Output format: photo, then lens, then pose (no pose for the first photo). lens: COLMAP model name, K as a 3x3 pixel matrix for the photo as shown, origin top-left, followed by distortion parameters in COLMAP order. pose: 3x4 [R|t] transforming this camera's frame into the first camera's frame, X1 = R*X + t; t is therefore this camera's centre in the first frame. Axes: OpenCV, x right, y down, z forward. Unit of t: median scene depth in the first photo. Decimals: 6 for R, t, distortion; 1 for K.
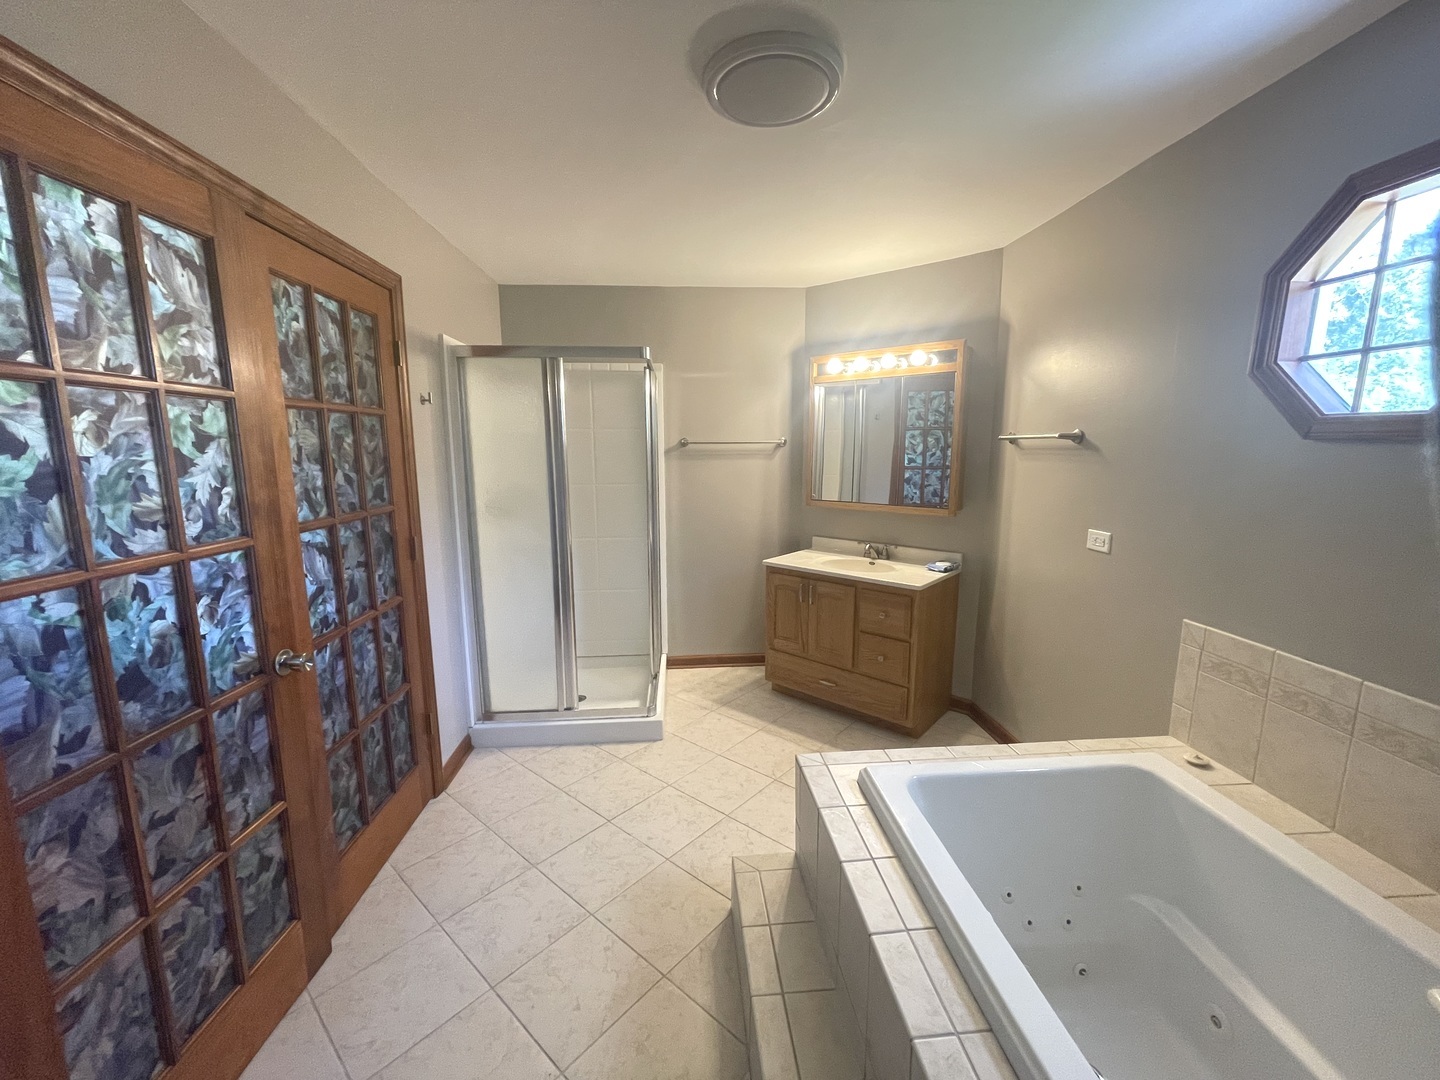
lens RADIAL K [[578.7, 0, 717.5], [0, 578.7, 543.9], [0, 0, 1]] dist [0.000652, 0.000192]
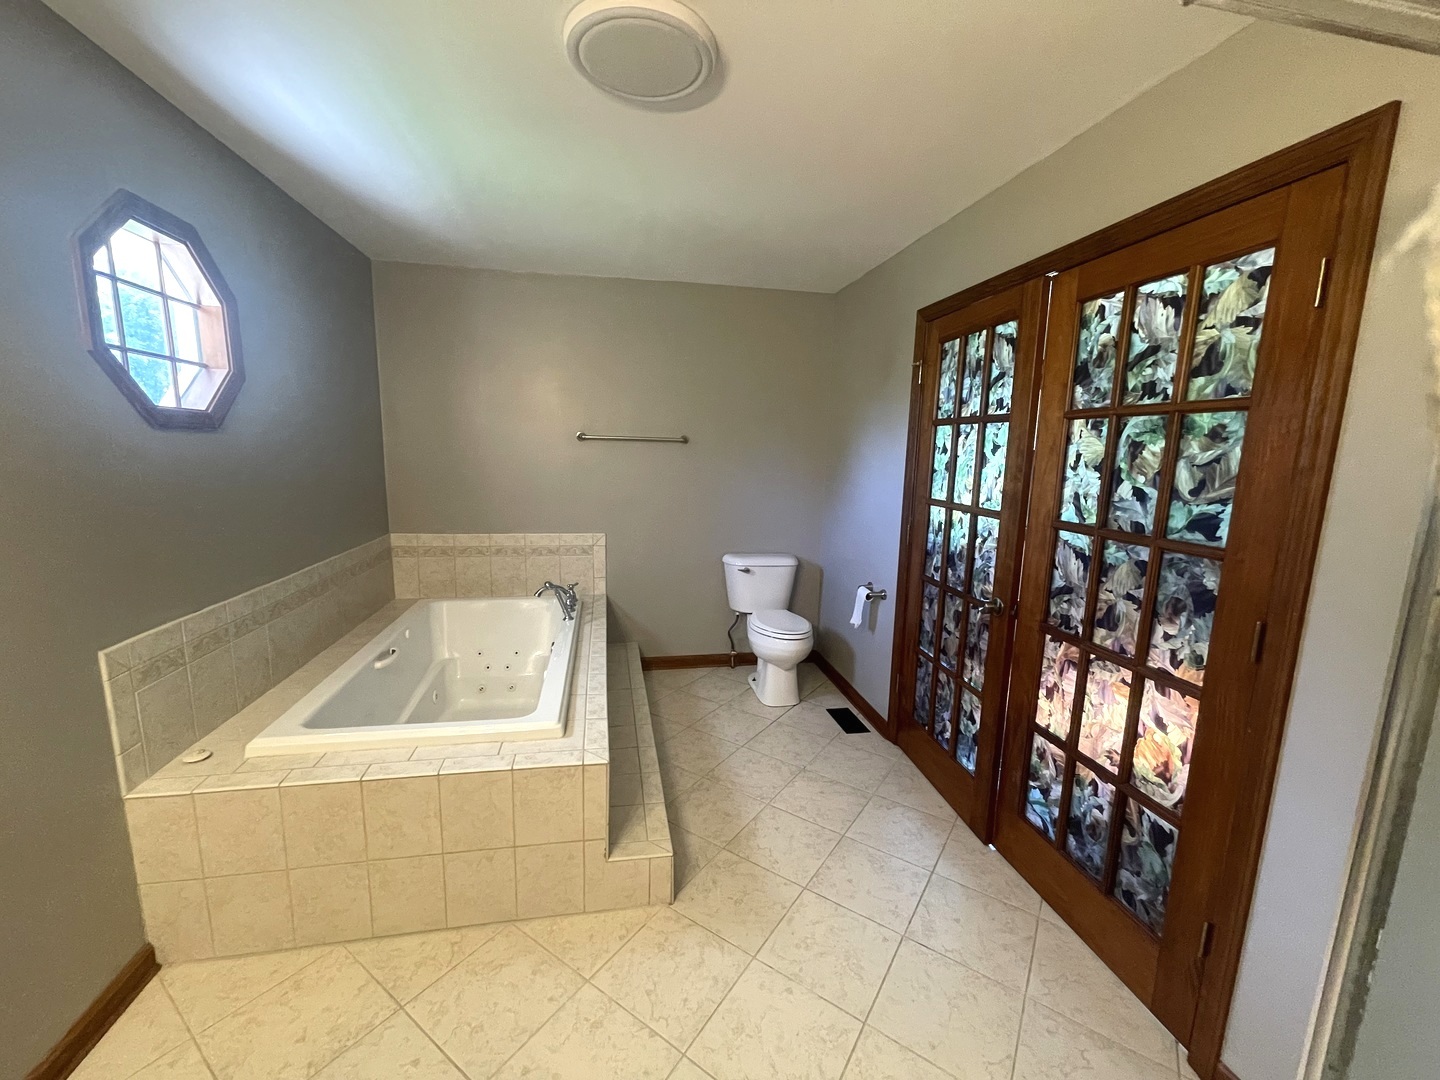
lens RADIAL K [[578.7, 0, 716.7], [0, 578.7, 536.1], [0, 0, 1]] dist [0.000652, 0.000192]
pose [[-0.992962, -0.002237, -0.118415, 0.077502], [-0.039916, 0.947647, 0.316815, -0.339405], [0.111507, 0.319311, -0.941067, 1.999376]]
